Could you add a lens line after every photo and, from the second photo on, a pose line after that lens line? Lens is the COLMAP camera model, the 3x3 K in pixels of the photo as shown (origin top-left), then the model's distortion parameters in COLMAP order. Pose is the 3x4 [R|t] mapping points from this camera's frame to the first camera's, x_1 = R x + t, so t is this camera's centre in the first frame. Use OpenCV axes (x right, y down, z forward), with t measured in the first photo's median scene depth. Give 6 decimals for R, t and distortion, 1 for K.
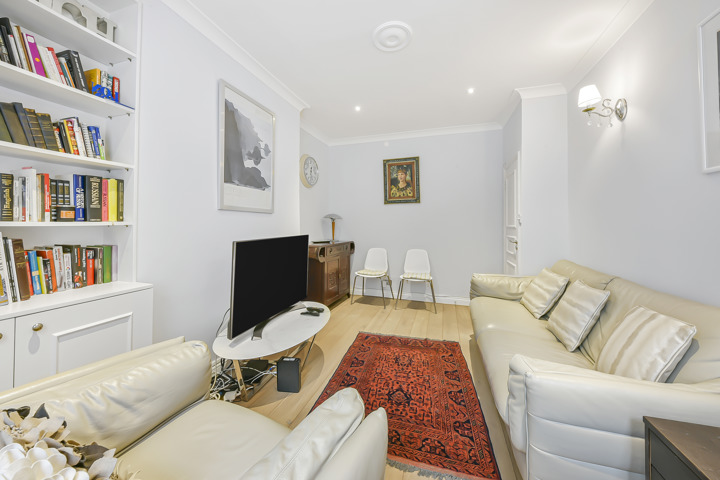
lens RADIAL K [[258.6, 0, 362.4], [0, 258.6, 221.9], [0, 0, 1]] dist [-0.000257, -0.000055]
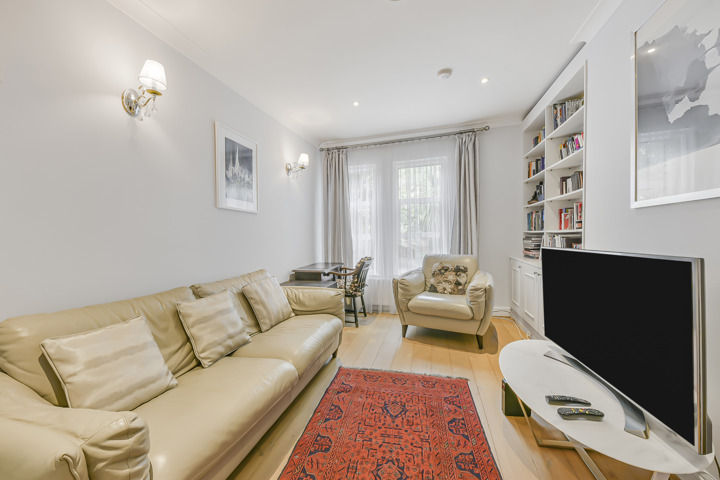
lens RADIAL K [[272.5, 0, 357.0], [0, 272.5, 246.5], [0, 0, 1]] dist [0.022849, -0.009384]
pose [[-0.999342, 0.015735, -0.032670, 0.244239], [0.014961, 0.999605, 0.023795, 0.027894], [0.033032, 0.023291, -0.999183, 1.604650]]
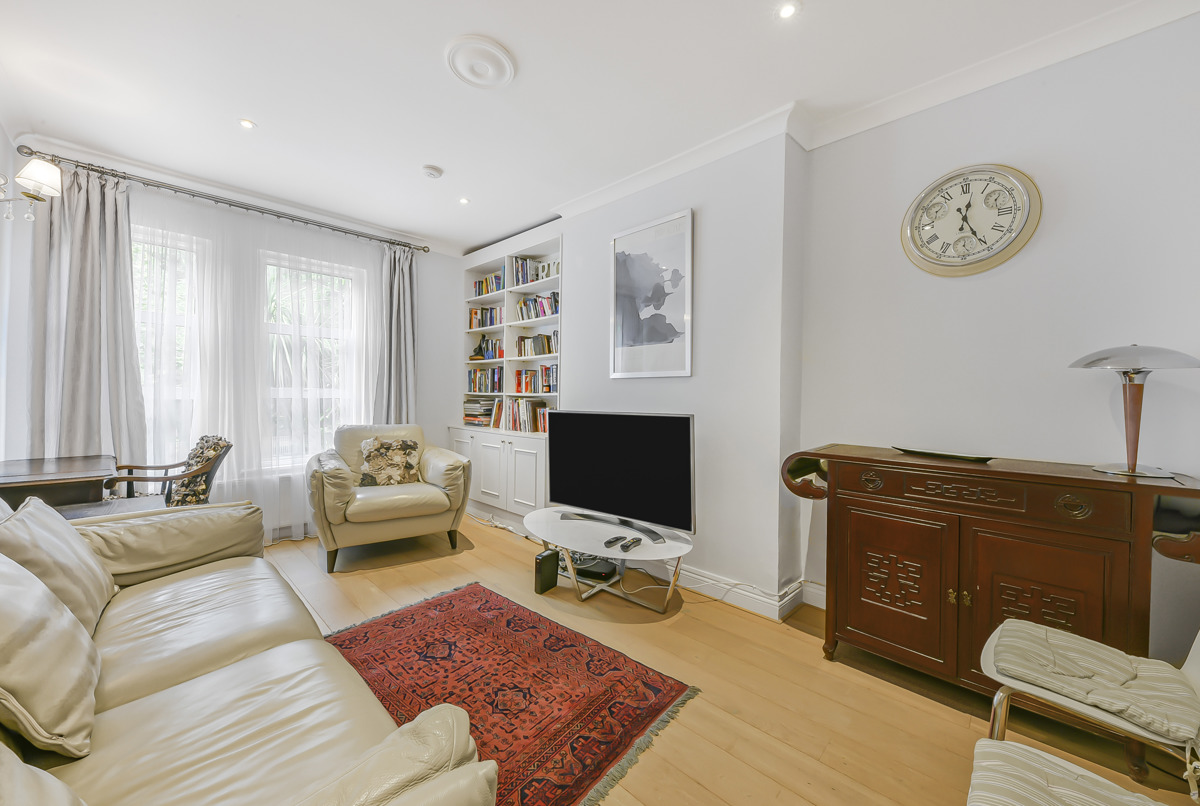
lens RADIAL K [[437.2, 0, 597.0], [0, 437.2, 397.4], [0, 0, 1]] dist [0.000229, -0.000148]
pose [[-0.435622, -0.010509, -0.900068, 0.776854], [-0.003212, 0.999944, -0.010121, 0.031776], [0.900124, -0.001518, -0.435631, 1.473496]]
